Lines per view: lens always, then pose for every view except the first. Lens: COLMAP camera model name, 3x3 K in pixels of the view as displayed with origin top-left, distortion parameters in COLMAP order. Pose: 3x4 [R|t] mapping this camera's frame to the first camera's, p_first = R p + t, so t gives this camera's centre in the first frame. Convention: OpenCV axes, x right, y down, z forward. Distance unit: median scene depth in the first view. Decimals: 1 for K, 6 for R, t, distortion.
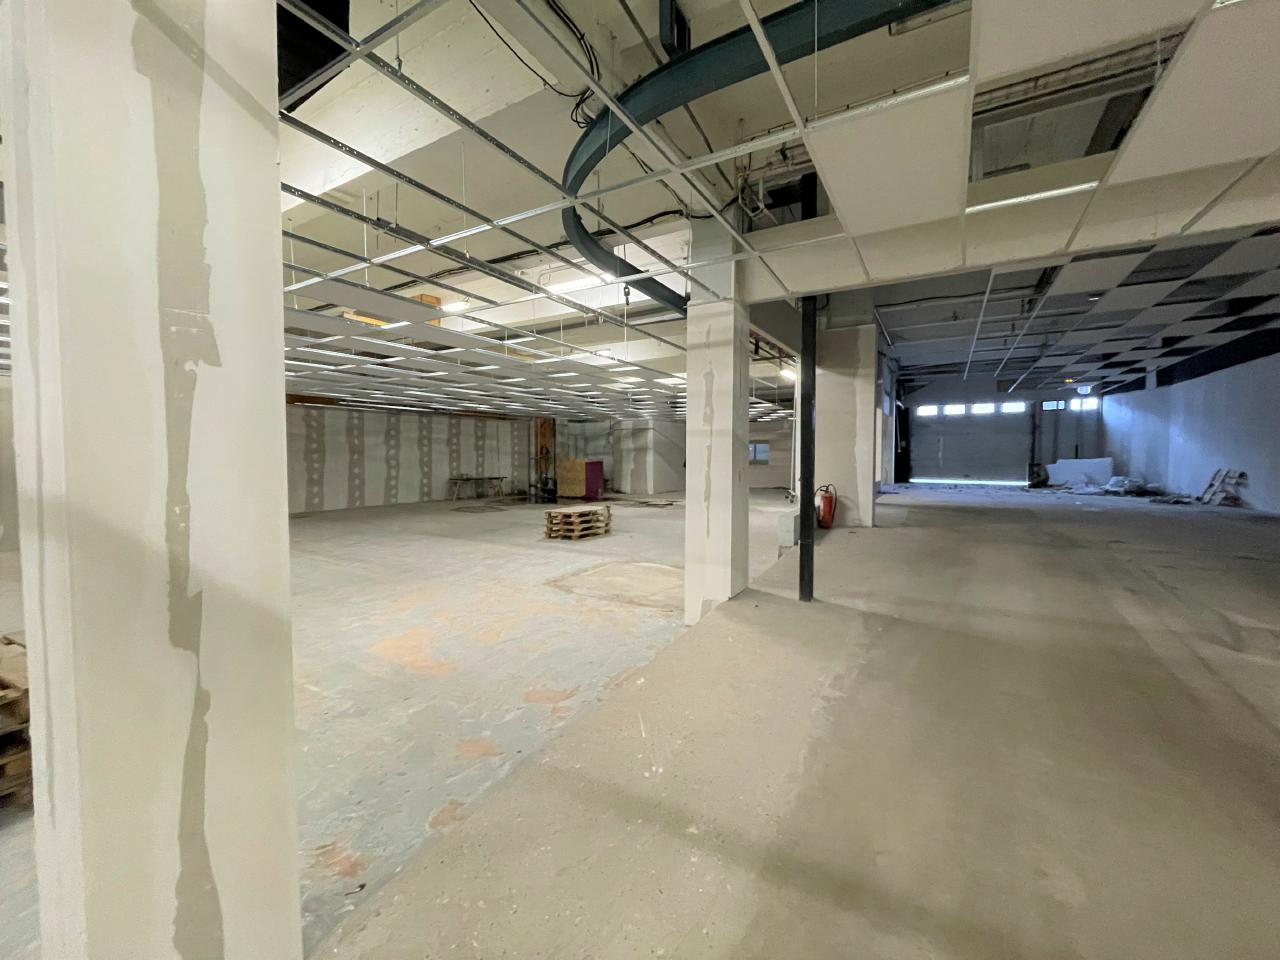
lens RADIAL K [[514.4, 0, 638.8], [0, 514.4, 477.5], [0, 0, 1]] dist [-0.002888, -0.000393]
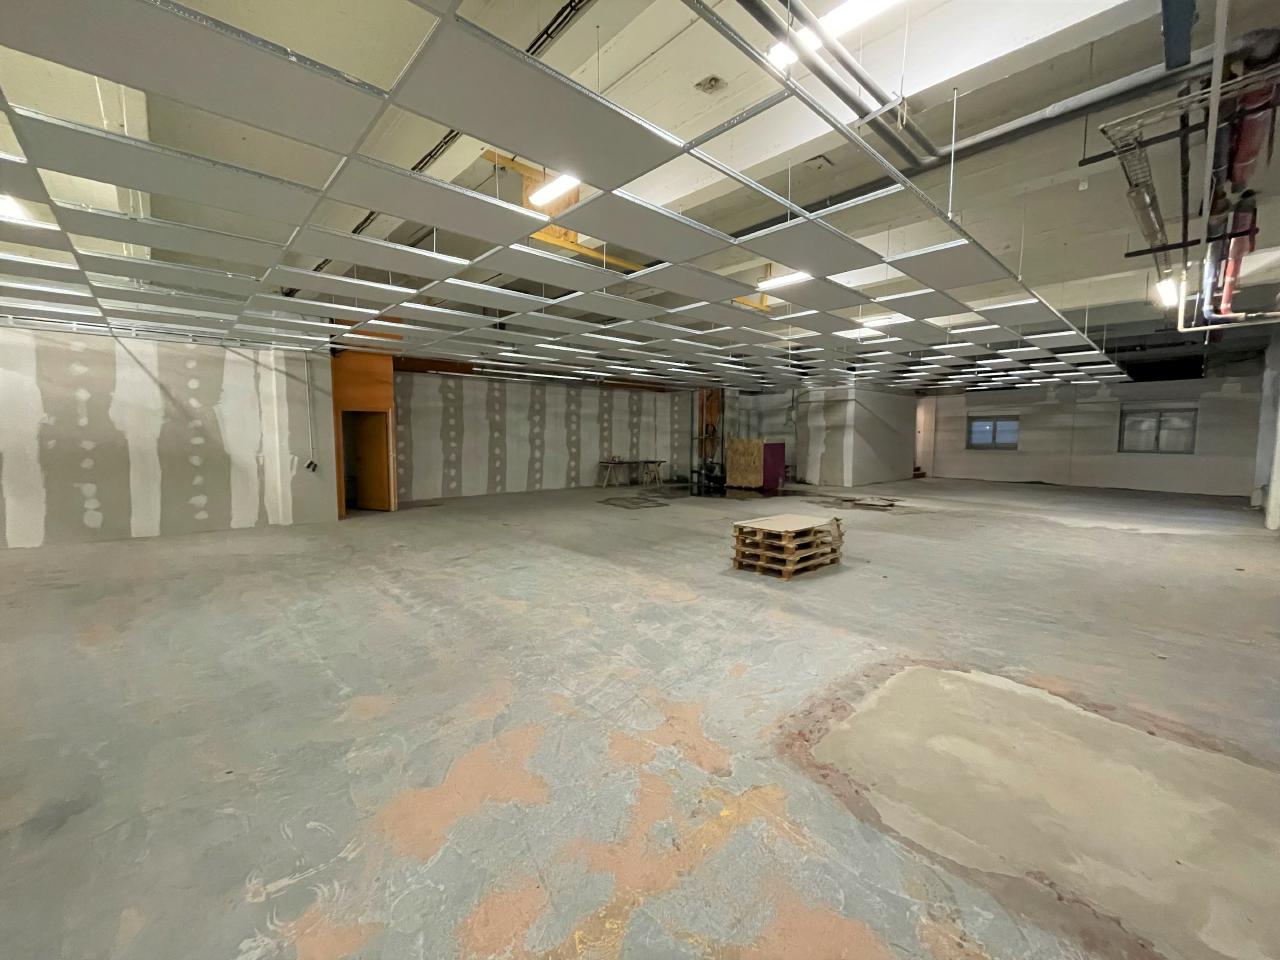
lens RADIAL K [[514.4, 0, 645.4], [0, 514.4, 476.8], [0, 0, 1]] dist [-0.002888, -0.000393]
pose [[0.961162, 0.027517, -0.274608, -0.063682], [-0.017802, 0.999127, 0.037806, -0.006297], [0.275408, -0.031449, 0.960813, 0.210048]]
